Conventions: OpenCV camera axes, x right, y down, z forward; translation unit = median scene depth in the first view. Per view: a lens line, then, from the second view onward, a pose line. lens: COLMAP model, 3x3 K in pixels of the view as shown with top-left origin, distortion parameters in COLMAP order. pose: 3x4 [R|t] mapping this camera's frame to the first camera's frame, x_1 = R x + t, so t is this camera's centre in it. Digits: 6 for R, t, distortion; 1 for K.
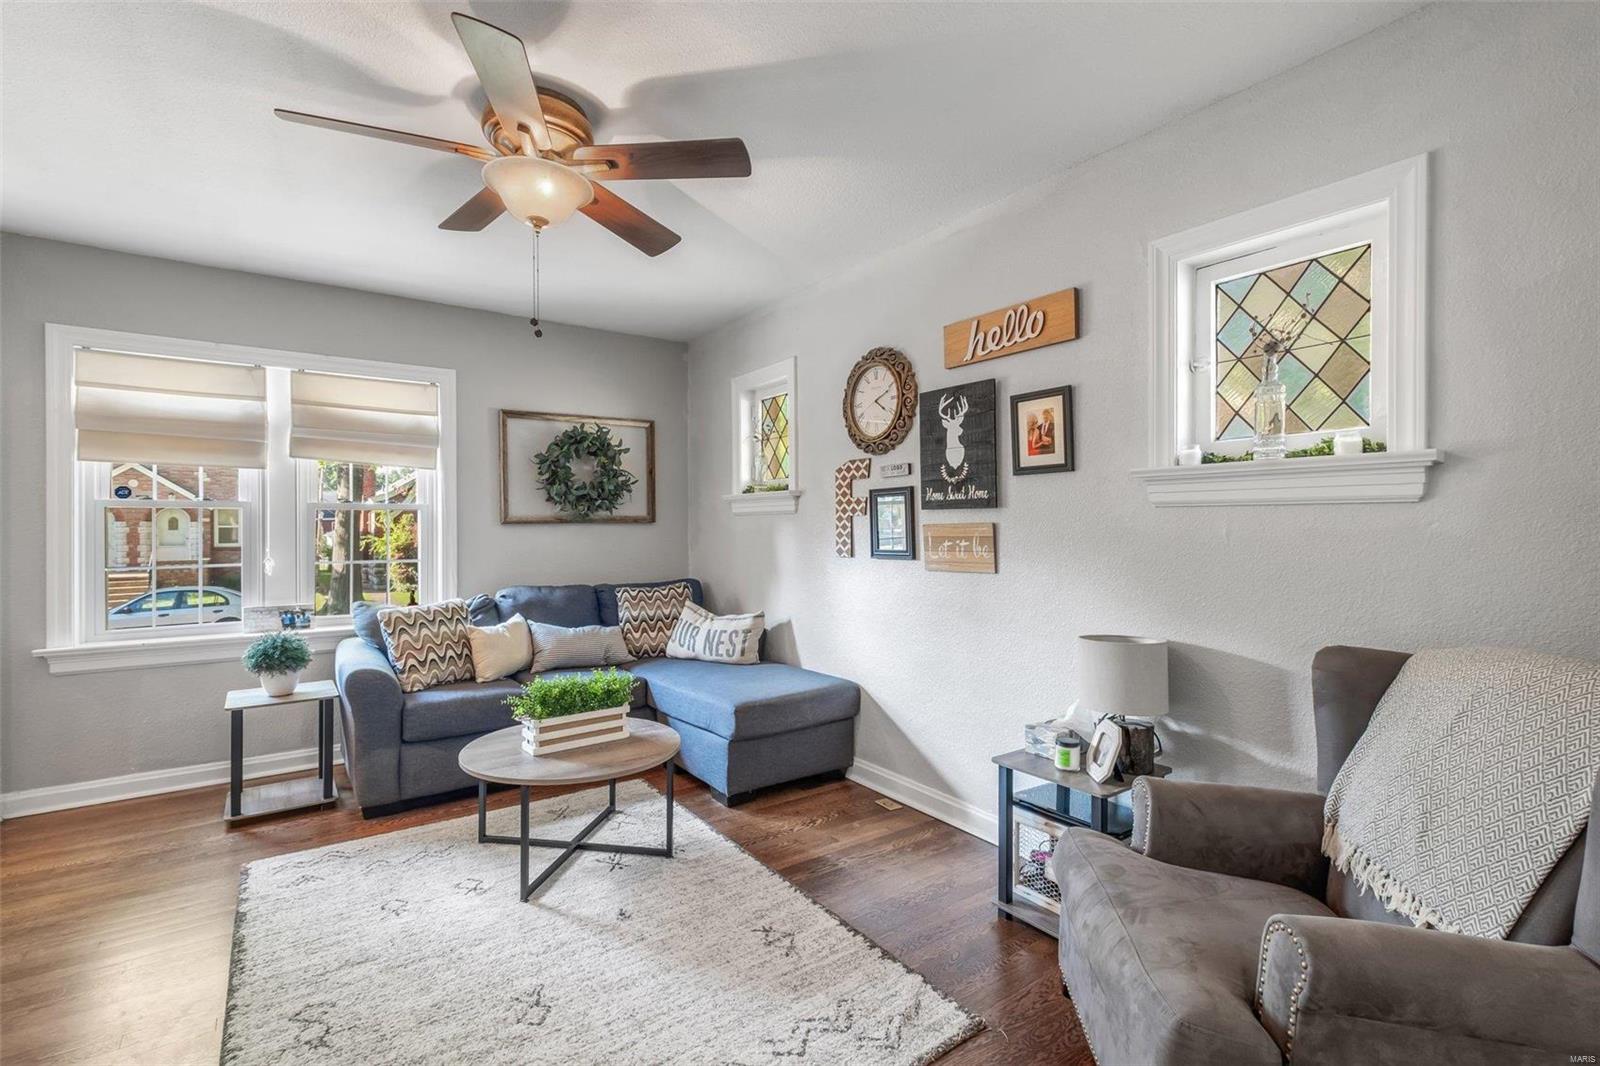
lens RADIAL K [[724.5, 0, 803.2], [0, 724.5, 530.6], [0, 0, 1]] dist [0.006897, 0.000765]
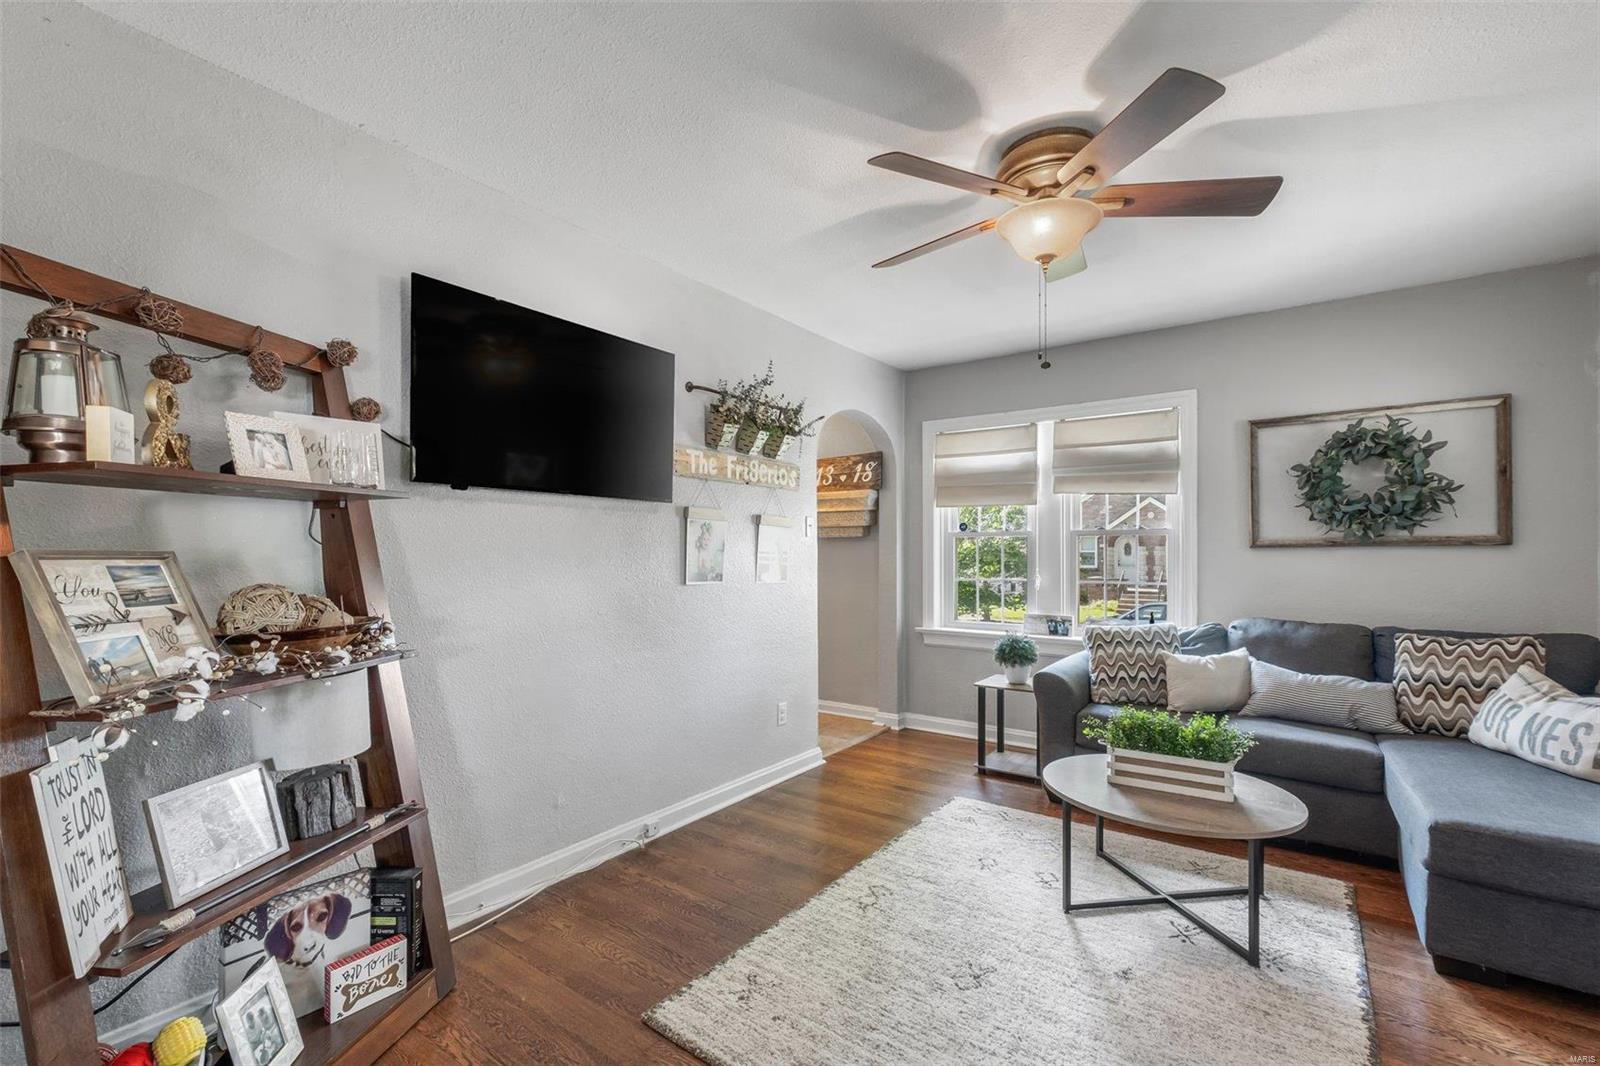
lens RADIAL K [[724.5, 0, 766.1], [0, 724.5, 556.4], [0, 0, 1]] dist [0.006897, 0.000765]
pose [[0.292815, 0.008146, -0.956134, 0.336718], [-0.005997, 0.999960, 0.006682, -0.000812], [0.956150, 0.003777, 0.292852, 0.201545]]
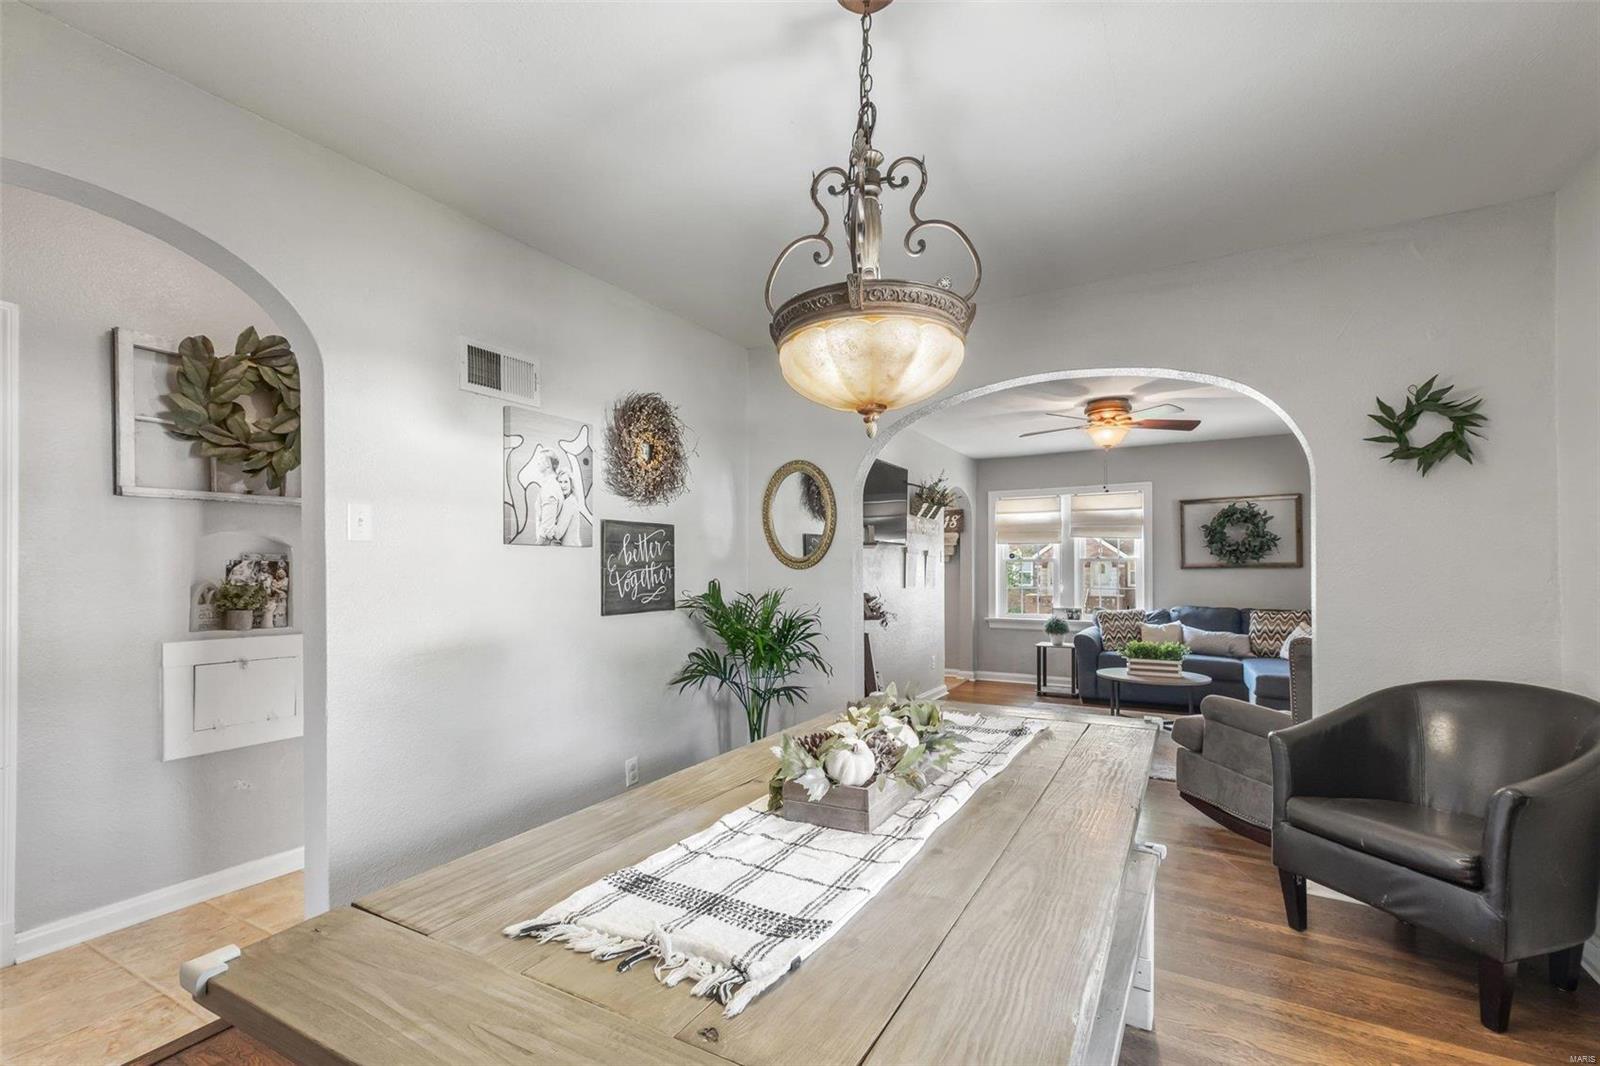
lens RADIAL K [[724.5, 0, 762.0], [0, 724.5, 573.8], [0, 0, 1]] dist [0.006897, 0.000765]
pose [[0.380882, 0.002470, -0.924620, 0.957460], [-0.005230, 0.999986, 0.000517, 0.009168], [0.924609, 0.004639, 0.380890, -0.666084]]
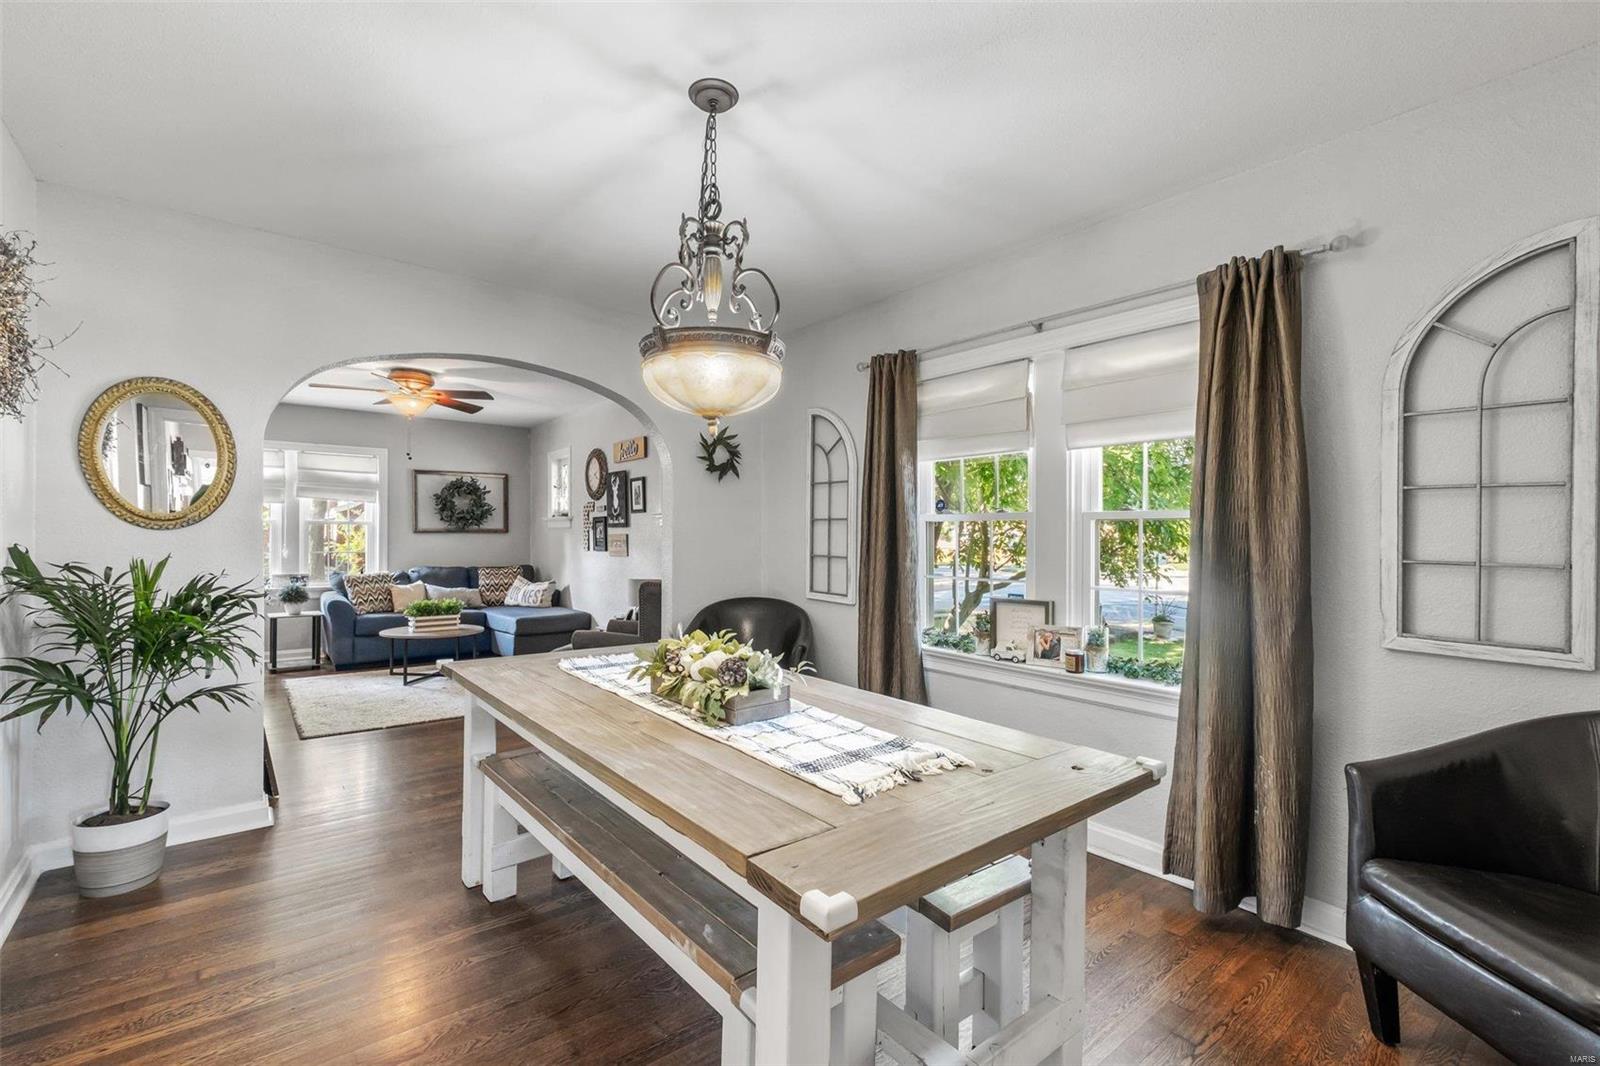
lens RADIAL K [[724.5, 0, 802.5], [0, 724.5, 537.8], [0, 0, 1]] dist [0.006897, 0.000765]
pose [[0.999208, 0.009248, 0.038696, 0.601057], [-0.008973, 0.999933, -0.007265, 0.010830], [-0.038760, 0.006912, 0.999225, -1.052525]]
